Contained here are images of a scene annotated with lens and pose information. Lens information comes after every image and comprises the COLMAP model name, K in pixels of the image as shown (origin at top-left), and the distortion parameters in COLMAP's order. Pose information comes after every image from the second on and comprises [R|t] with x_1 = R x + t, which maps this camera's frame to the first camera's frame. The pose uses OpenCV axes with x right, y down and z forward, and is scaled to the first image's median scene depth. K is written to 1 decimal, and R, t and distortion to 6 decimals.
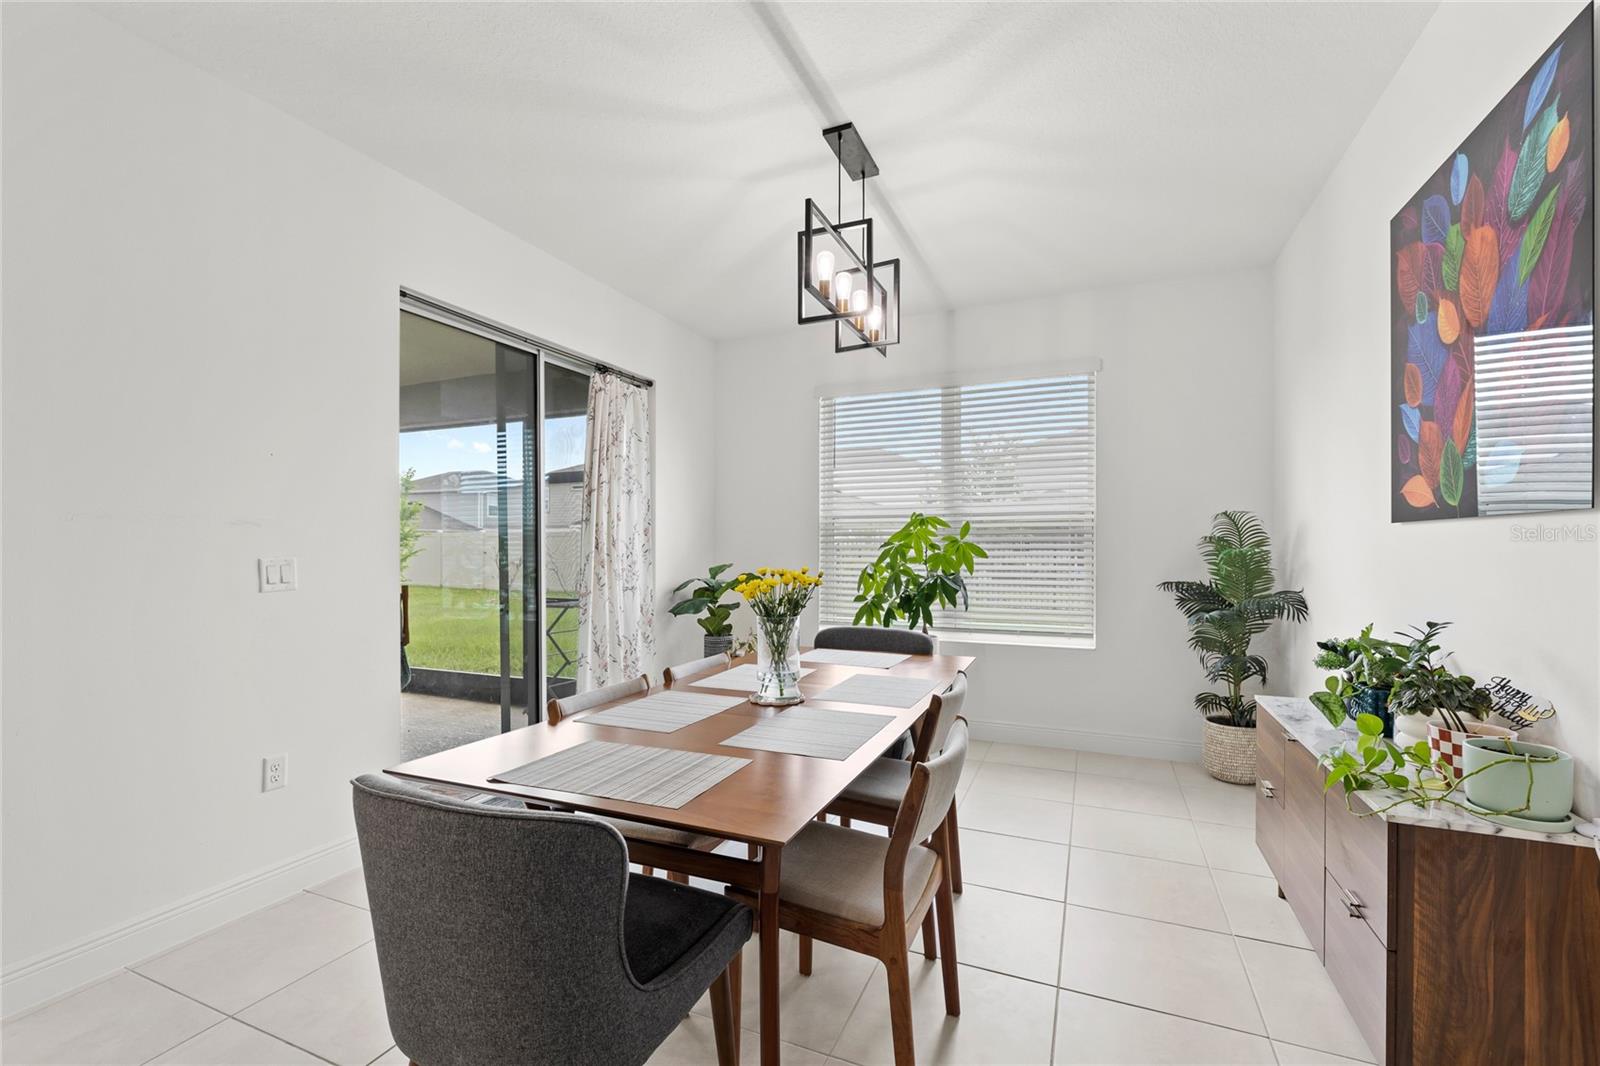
lens RADIAL K [[686.1, 0, 798.9], [0, 686.1, 547.2], [0, 0, 1]] dist [0.010161, -0.000275]
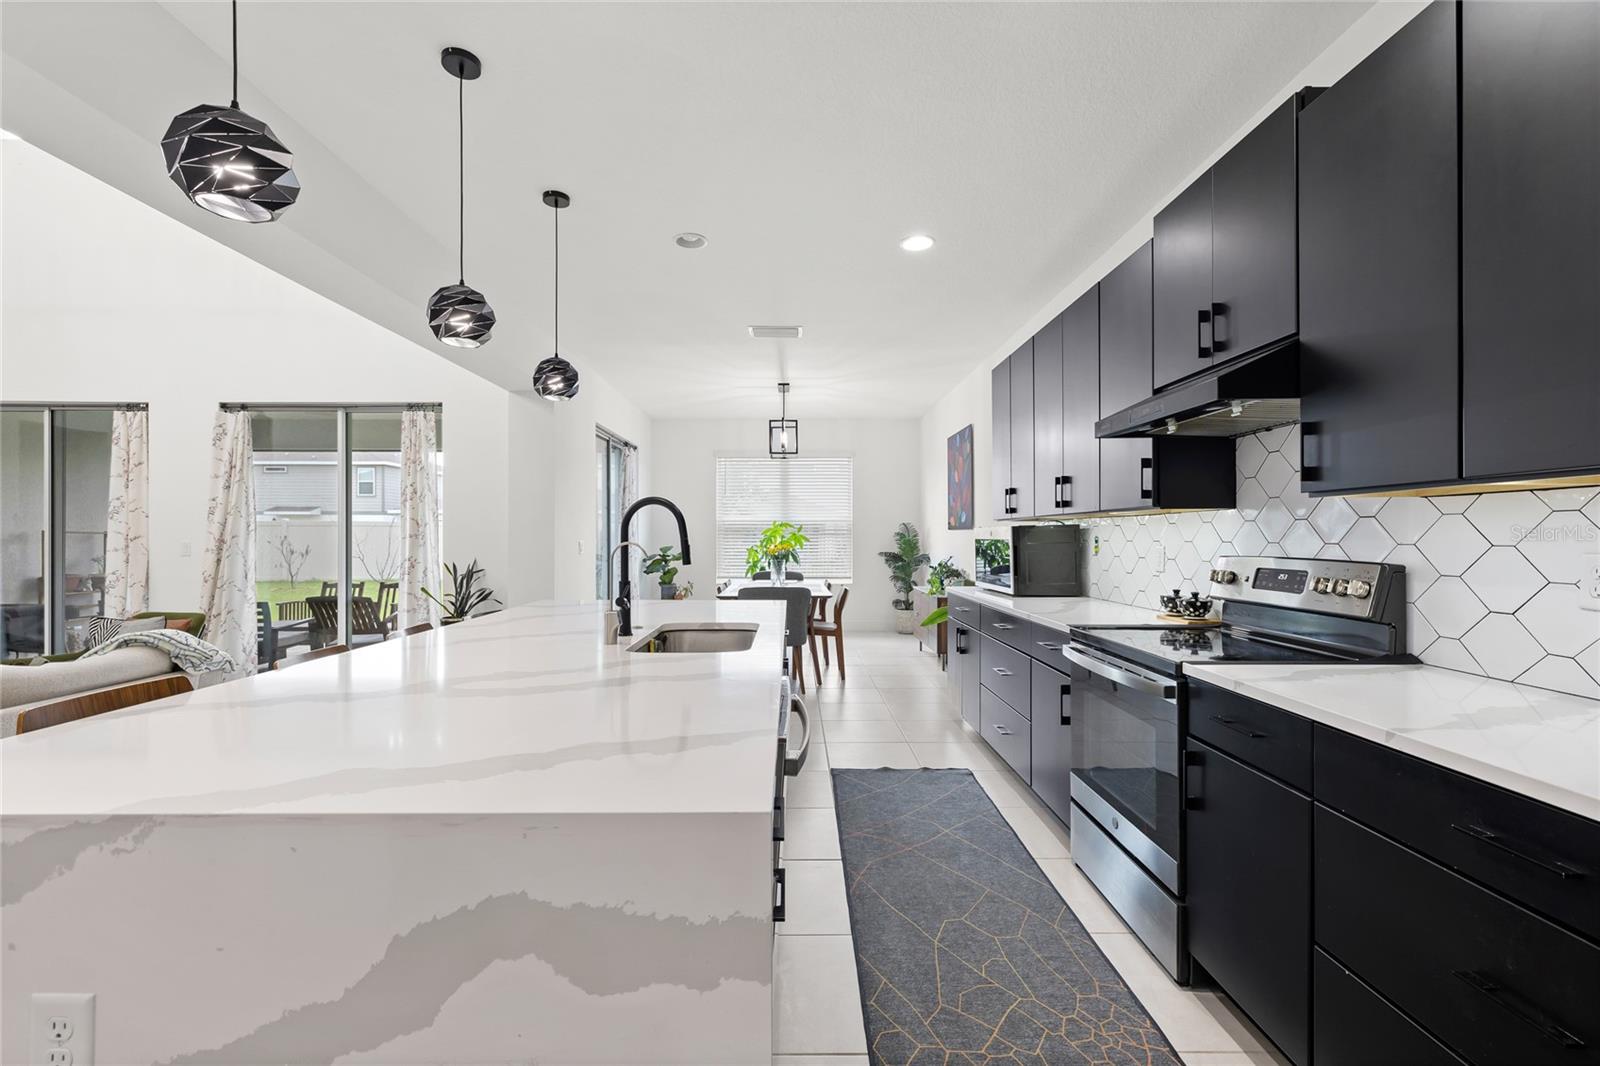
lens RADIAL K [[686.1, 0, 793.5], [0, 686.1, 544.6], [0, 0, 1]] dist [0.010161, -0.000275]
pose [[0.918137, -0.004695, 0.396236, -0.669207], [0.000233, 0.999936, 0.011309, -0.000842], [-0.396264, -0.010290, 0.918079, -1.027107]]
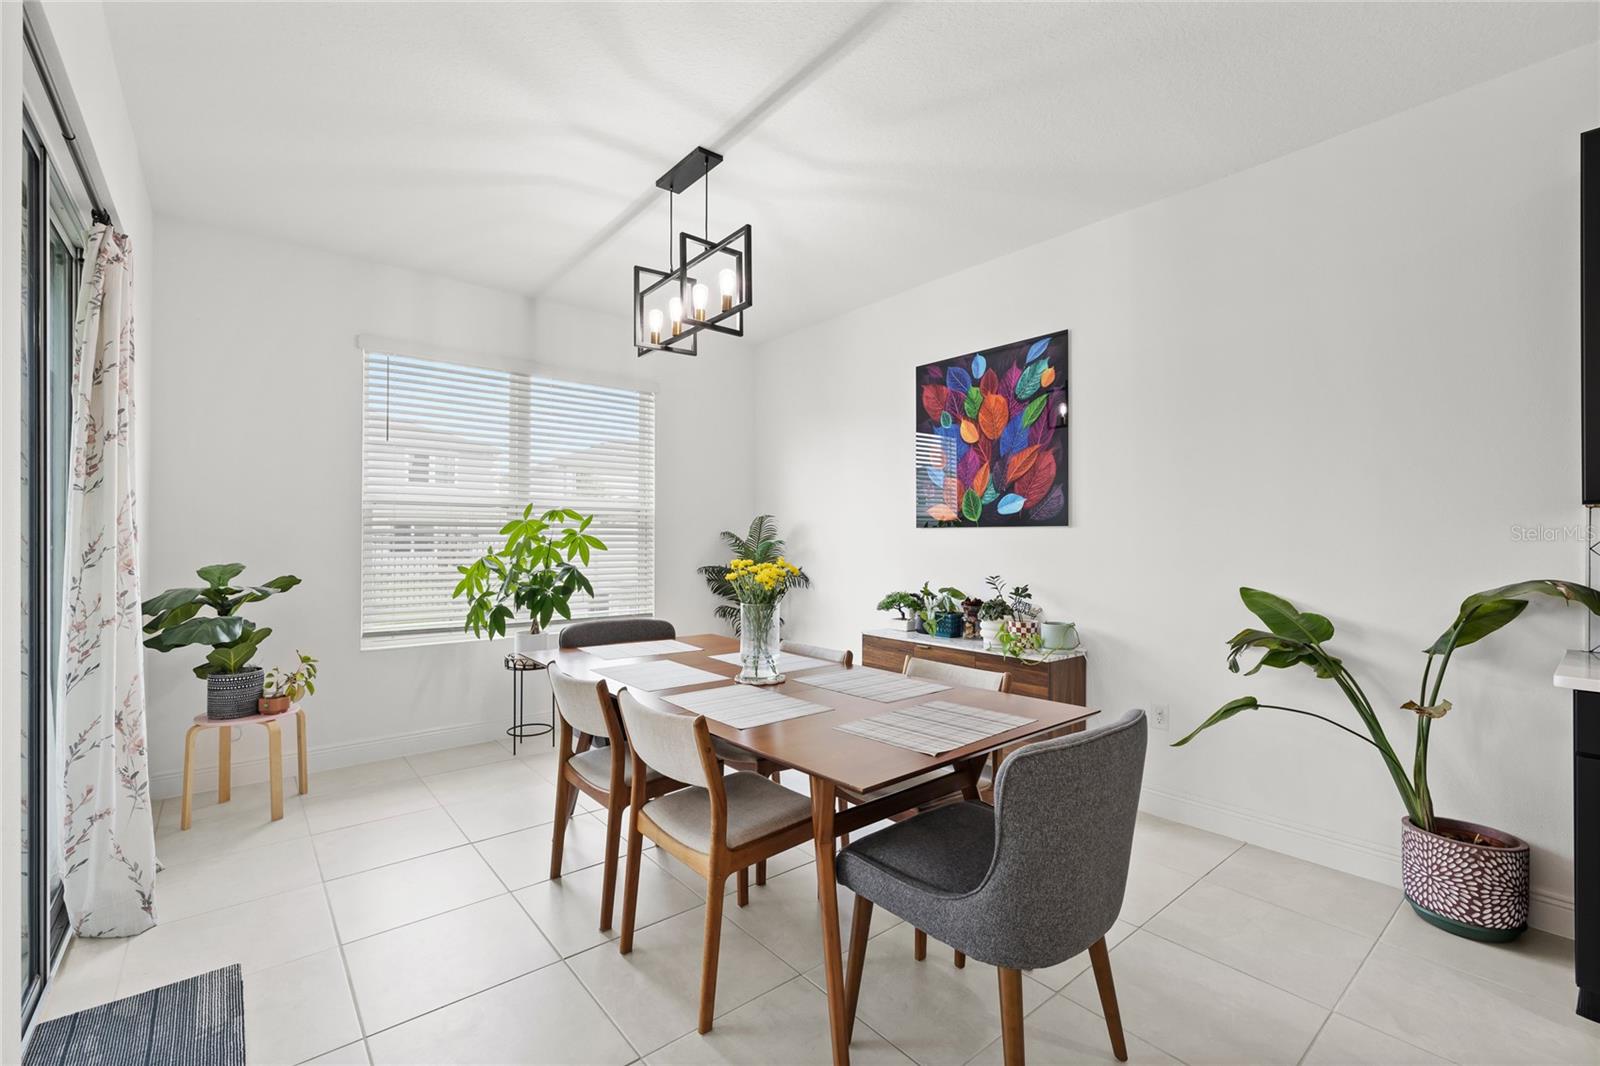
lens RADIAL K [[686.1, 0, 794.0], [0, 686.1, 532.4], [0, 0, 1]] dist [0.010161, -0.000275]
pose [[0.461121, 0.011445, 0.887263, -0.569197], [-0.002273, 0.999929, -0.011716, 0.000336], [-0.887334, 0.003386, 0.461115, 0.262443]]
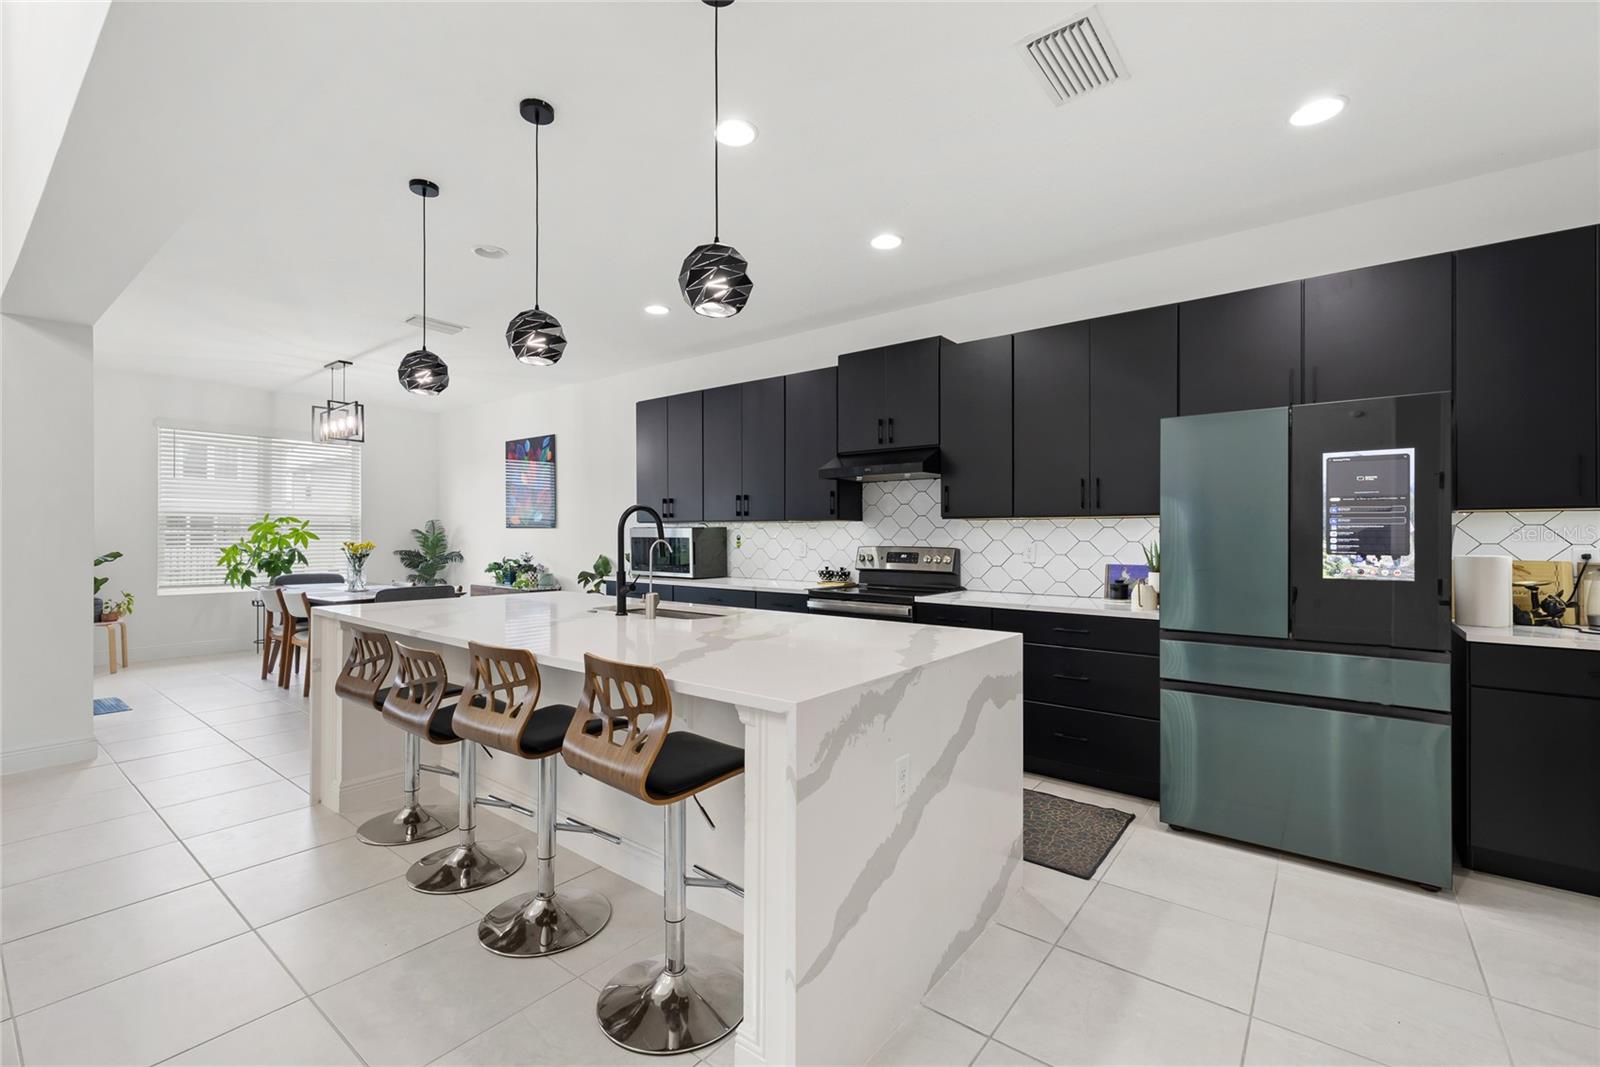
lens RADIAL K [[686.1, 0, 783.5], [0, 686.1, 533.6], [0, 0, 1]] dist [0.010161, -0.000275]
pose [[0.272876, 0.004472, 0.962039, -1.259959], [-0.004946, 0.999983, -0.003246, -0.001120], [-0.962037, -0.003873, 0.272893, -0.778081]]
